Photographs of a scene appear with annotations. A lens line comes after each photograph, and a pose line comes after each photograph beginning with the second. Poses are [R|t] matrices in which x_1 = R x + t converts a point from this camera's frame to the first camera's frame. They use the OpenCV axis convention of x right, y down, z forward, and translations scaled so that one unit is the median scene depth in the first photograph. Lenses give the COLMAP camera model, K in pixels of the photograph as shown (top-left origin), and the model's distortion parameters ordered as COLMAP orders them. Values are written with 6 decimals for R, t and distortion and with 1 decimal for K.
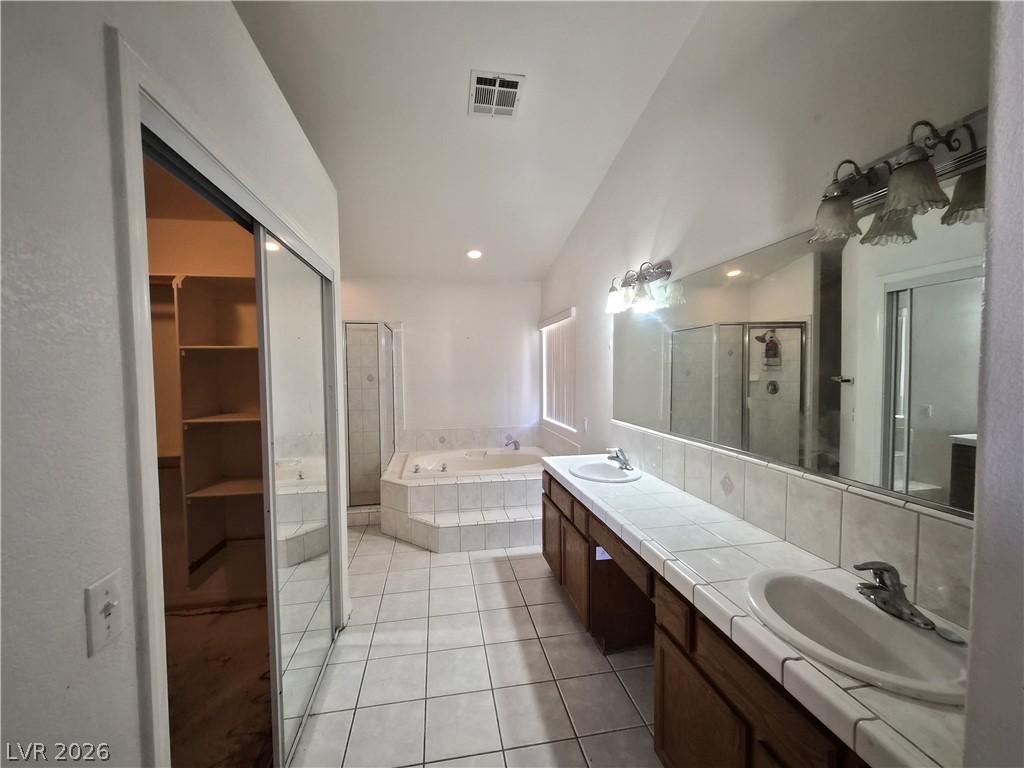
lens RADIAL K [[399.4, 0, 504.2], [0, 399.4, 385.0], [0, 0, 1]] dist [0.006665, -0.002692]
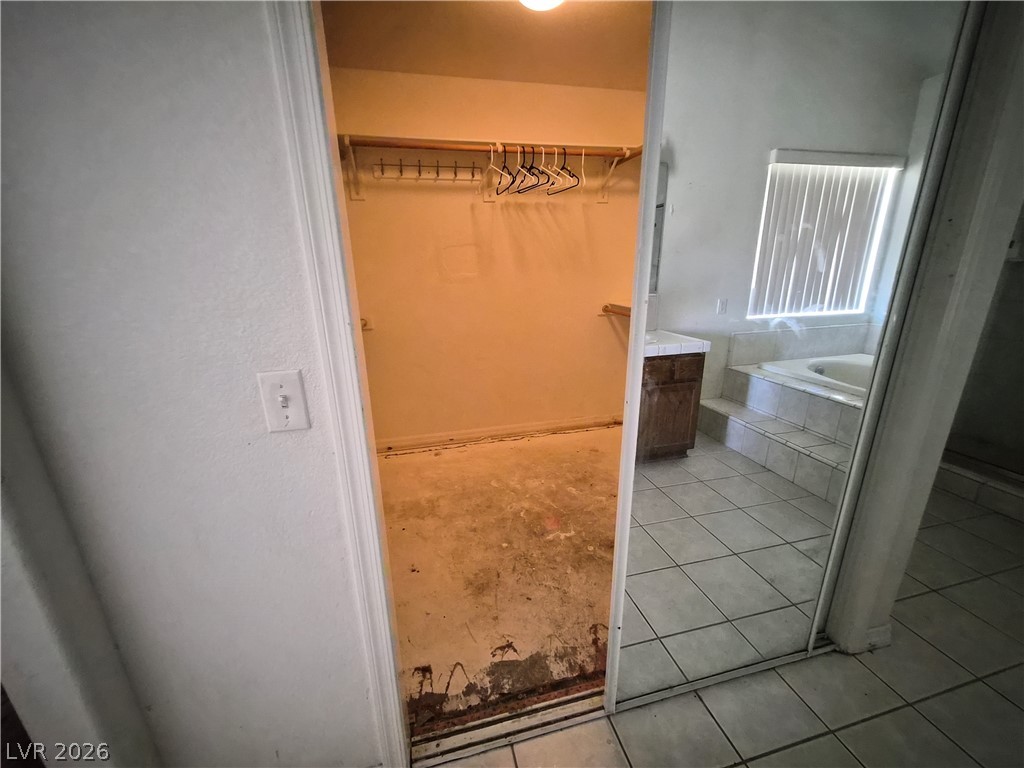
lens RADIAL K [[399.4, 0, 504.2], [0, 399.4, 385.0], [0, 0, 1]] dist [0.006665, -0.002692]
pose [[0.064803, 0.294662, -0.953402, 0.017640], [-0.017760, 0.955599, 0.294134, 0.047395], [0.997740, -0.002129, 0.067159, 0.385834]]
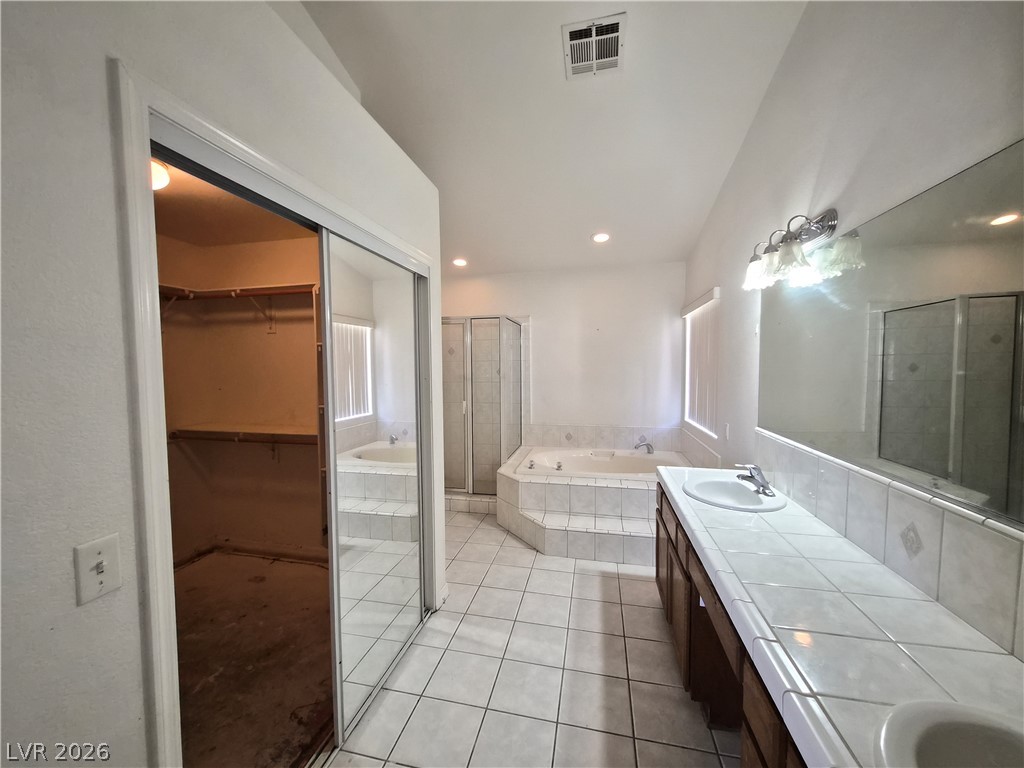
lens RADIAL K [[399.4, 0, 504.2], [0, 399.4, 385.0], [0, 0, 1]] dist [0.006665, -0.002692]
pose [[0.920713, 0.021923, -0.389625, 0.133079], [-0.016459, 0.999714, 0.017355, -0.001663], [0.389894, -0.009566, 0.920810, 0.099730]]
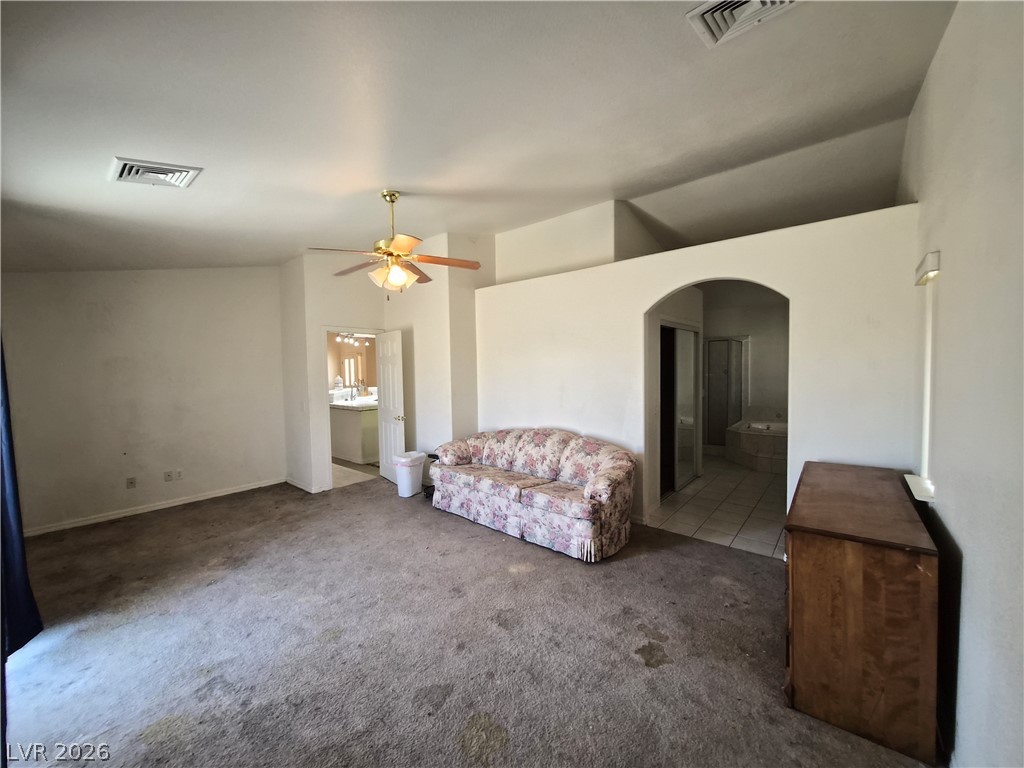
lens RADIAL K [[399.4, 0, 504.2], [0, 399.4, 385.0], [0, 0, 1]] dist [0.006665, -0.002692]
pose [[0.637268, 0.035029, -0.769846, 0.572168], [-0.022757, 0.999386, 0.026635, 0.018998], [0.770306, 0.000545, 0.637674, -1.197496]]
